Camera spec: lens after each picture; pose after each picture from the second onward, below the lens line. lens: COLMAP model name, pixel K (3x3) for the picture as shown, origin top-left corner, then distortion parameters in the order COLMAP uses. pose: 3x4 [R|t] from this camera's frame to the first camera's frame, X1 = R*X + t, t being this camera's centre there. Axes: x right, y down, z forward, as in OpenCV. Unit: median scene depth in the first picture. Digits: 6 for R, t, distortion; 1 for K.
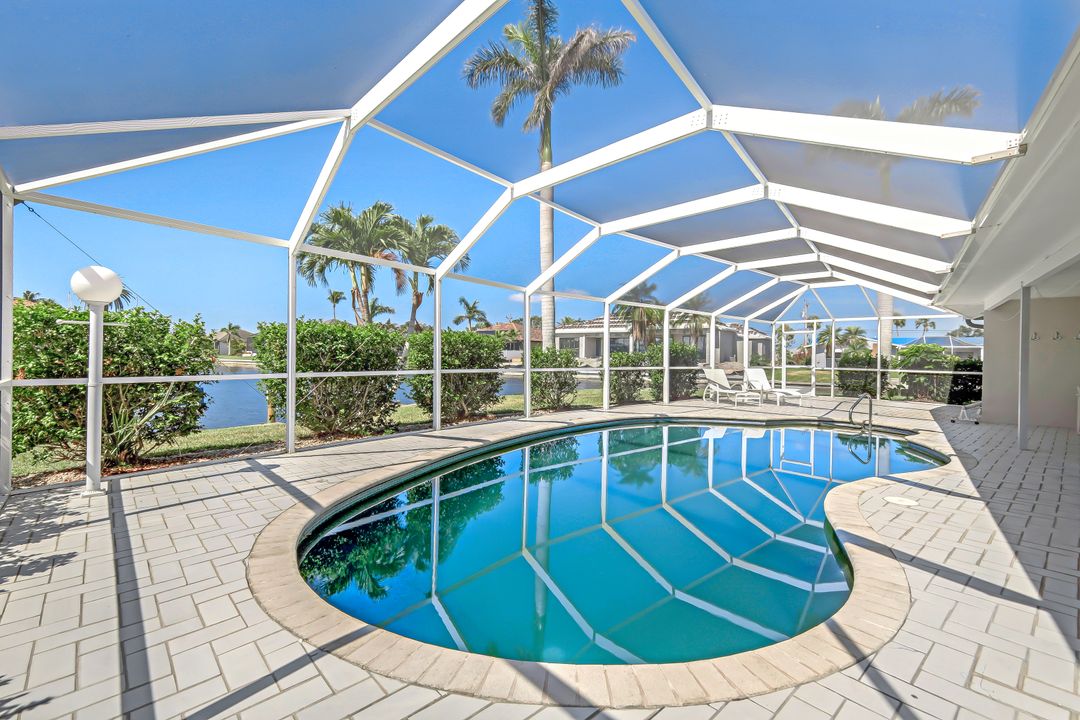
lens RADIAL K [[492.5, 0, 547.5], [0, 492.5, 354.7], [0, 0, 1]] dist [0.005161, 0.000033]
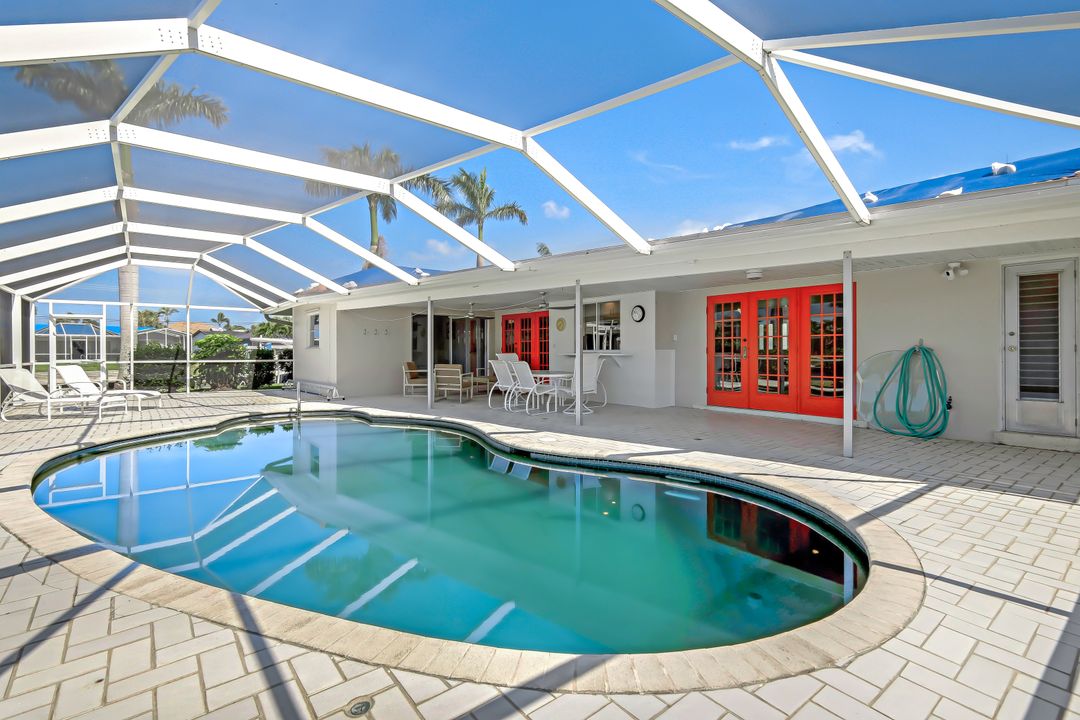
lens RADIAL K [[492.5, 0, 547.1], [0, 492.5, 353.6], [0, 0, 1]] dist [0.005161, 0.000033]
pose [[0.075094, -0.022632, 0.996920, -0.566736], [0.002402, 0.999744, 0.022515, -0.009736], [-0.997174, 0.000704, 0.075129, 0.587342]]
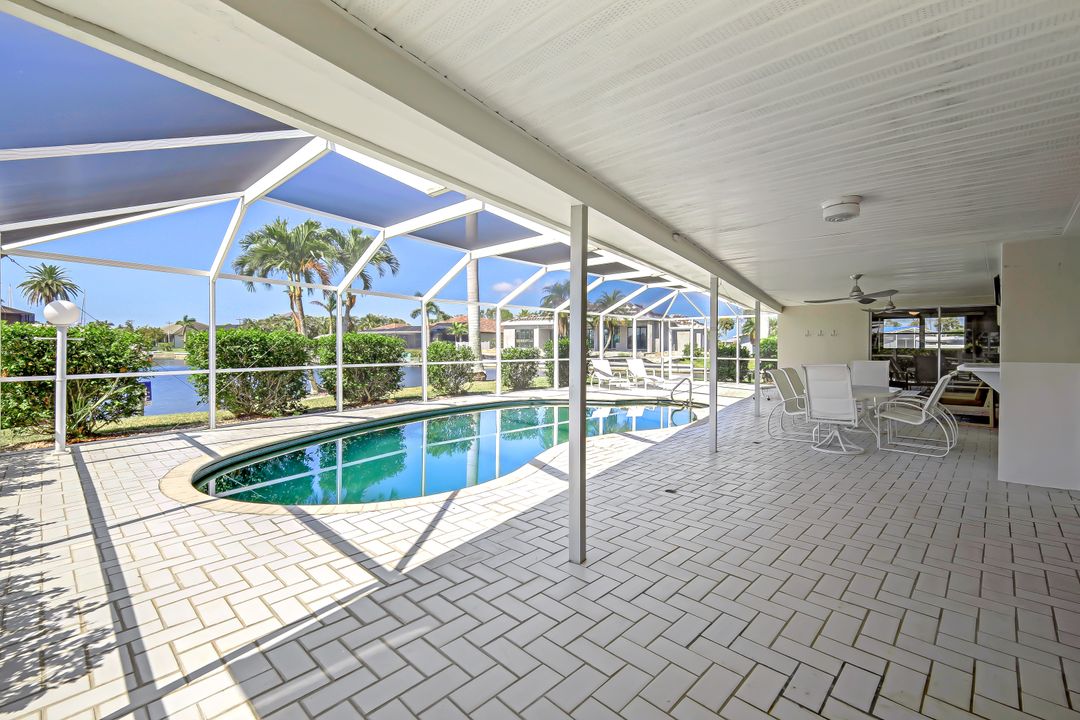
lens RADIAL K [[467.6, 0, 540.6], [0, 467.6, 344.7], [0, 0, 1]] dist [-0.000975, 0.001387]
pose [[0.996804, -0.009107, 0.079370, 0.243452], [0.009247, 0.999956, -0.001398, -0.018126], [-0.079353, 0.002127, 0.996844, -0.306169]]
